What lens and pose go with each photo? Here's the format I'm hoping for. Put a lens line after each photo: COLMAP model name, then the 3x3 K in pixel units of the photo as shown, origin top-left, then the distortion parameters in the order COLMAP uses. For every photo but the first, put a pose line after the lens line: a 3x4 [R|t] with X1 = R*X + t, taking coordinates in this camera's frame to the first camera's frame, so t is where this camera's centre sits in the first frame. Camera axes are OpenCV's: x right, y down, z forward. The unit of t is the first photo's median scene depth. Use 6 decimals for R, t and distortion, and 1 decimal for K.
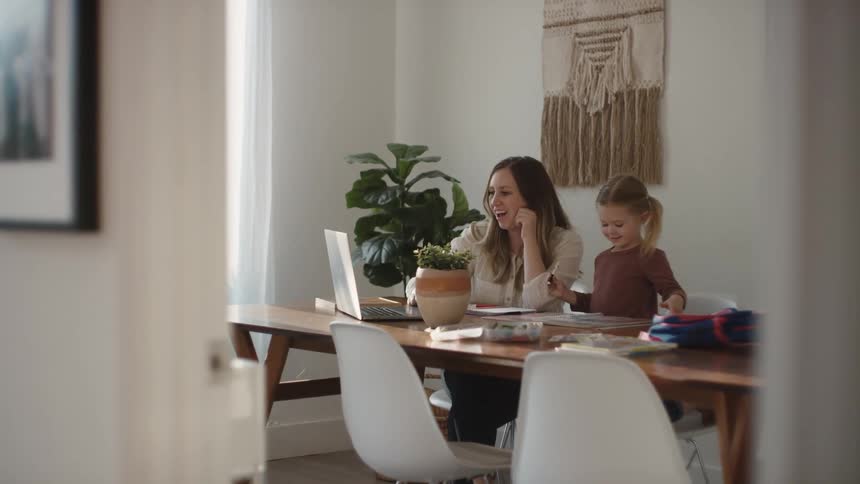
lens RADIAL K [[1566.2, 0, 429.1], [0, 1566.2, 241.3], [0, 0, 1]] dist [-0.157211, 0.000000]
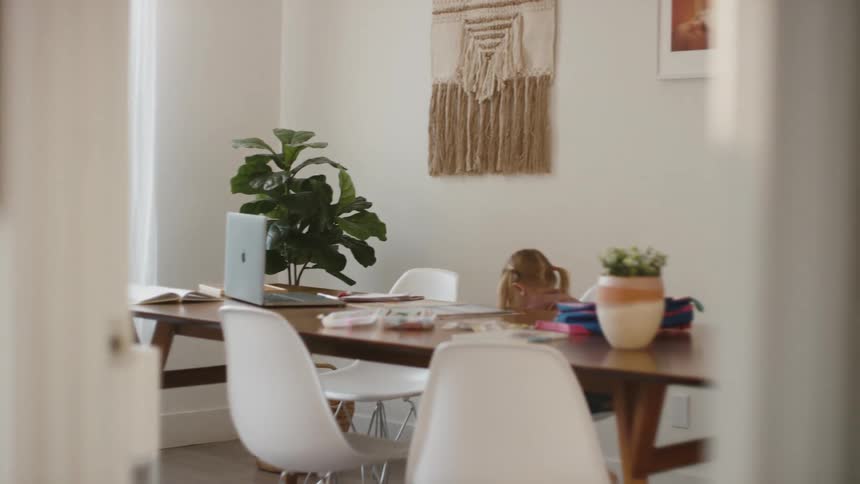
lens RADIAL K [[1566.2, 0, 412.8], [0, 1566.2, 238.7], [0, 0, 1]] dist [-0.157211, 0.000000]
pose [[0.997406, 0.010071, 0.071266, -0.008606], [-0.010286, 0.999944, 0.002650, 0.003372], [-0.071235, -0.003376, 0.997454, 0.013472]]
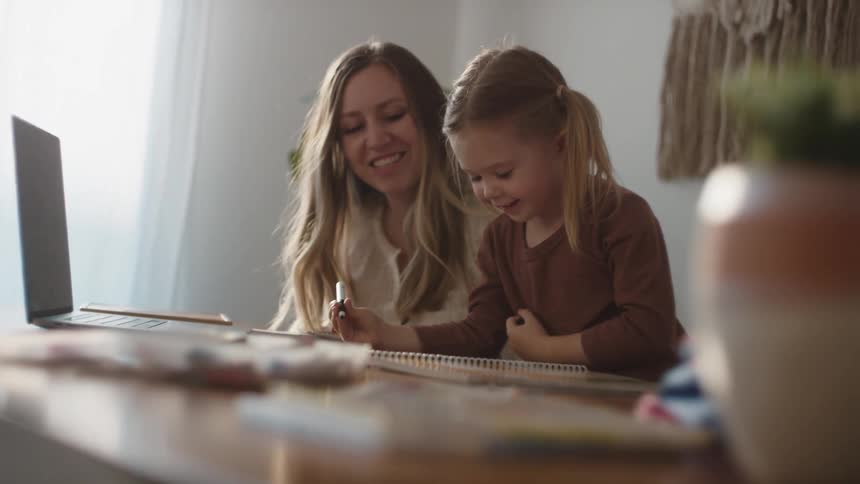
lens RADIAL K [[1566.2, 0, 429.5], [0, 1566.2, 245.6], [0, 0, 1]] dist [-0.157211, 0.000000]
pose [[0.981508, 0.074154, -0.176476, 0.096423], [-0.087592, 0.993722, -0.069601, 0.036821], [0.170206, 0.083772, 0.981841, 0.461468]]
